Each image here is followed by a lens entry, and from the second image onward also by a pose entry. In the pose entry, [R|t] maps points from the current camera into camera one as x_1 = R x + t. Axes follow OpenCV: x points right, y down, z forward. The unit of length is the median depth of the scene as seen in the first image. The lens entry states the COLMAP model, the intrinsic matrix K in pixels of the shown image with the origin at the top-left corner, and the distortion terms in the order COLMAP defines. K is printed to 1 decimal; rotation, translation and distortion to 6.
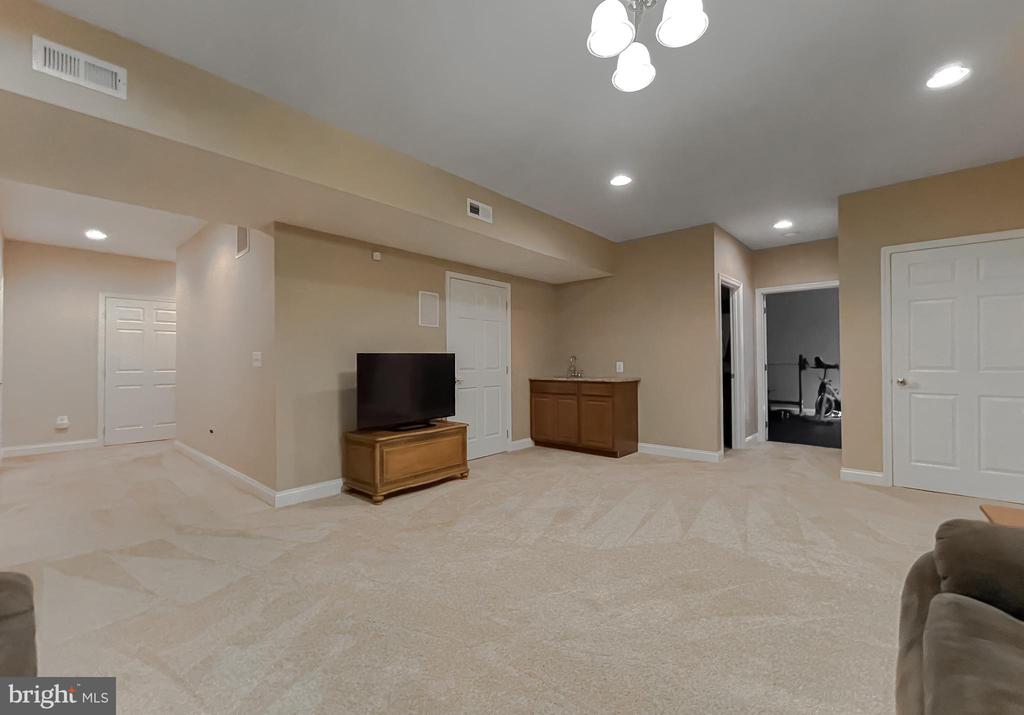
lens RADIAL K [[420.3, 0, 505.6], [0, 420.3, 357.4], [0, 0, 1]] dist [0.003493, -0.001546]
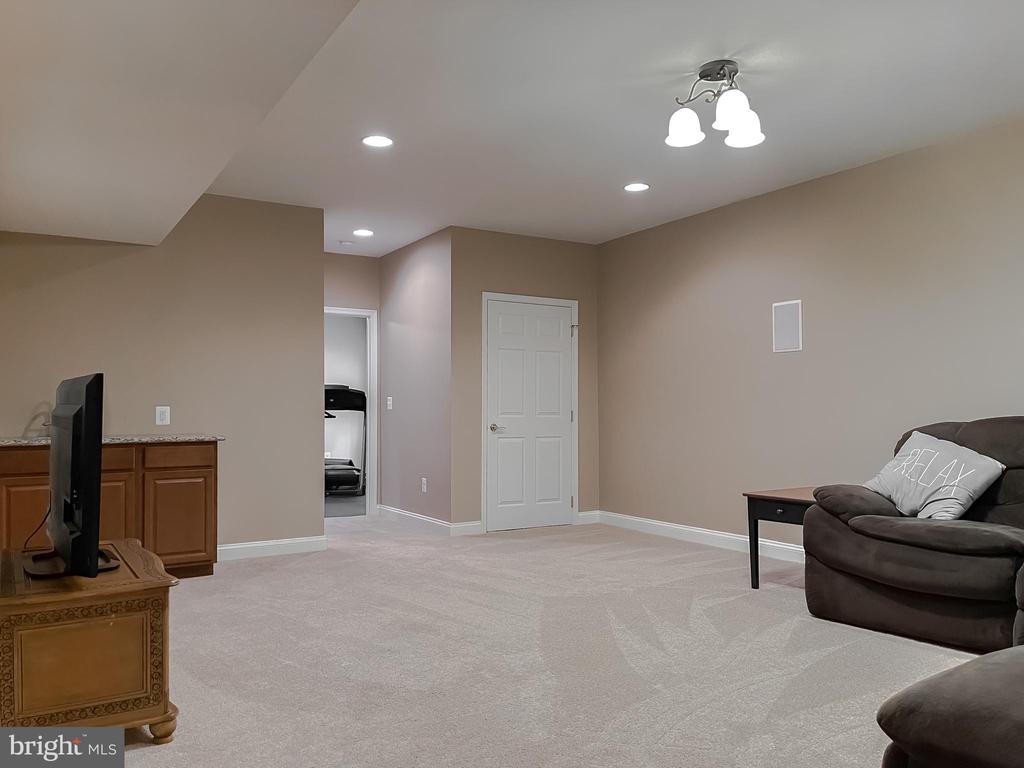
lens RADIAL K [[778.4, 0, 508.9], [0, 778.4, 385.7], [0, 0, 1]] dist [0.002341, 0.001501]
pose [[0.305420, 0.036108, 0.951533, -0.902380], [-0.010583, 0.999348, -0.034526, 0.023279], [-0.952159, 0.000475, 0.305603, 0.425258]]
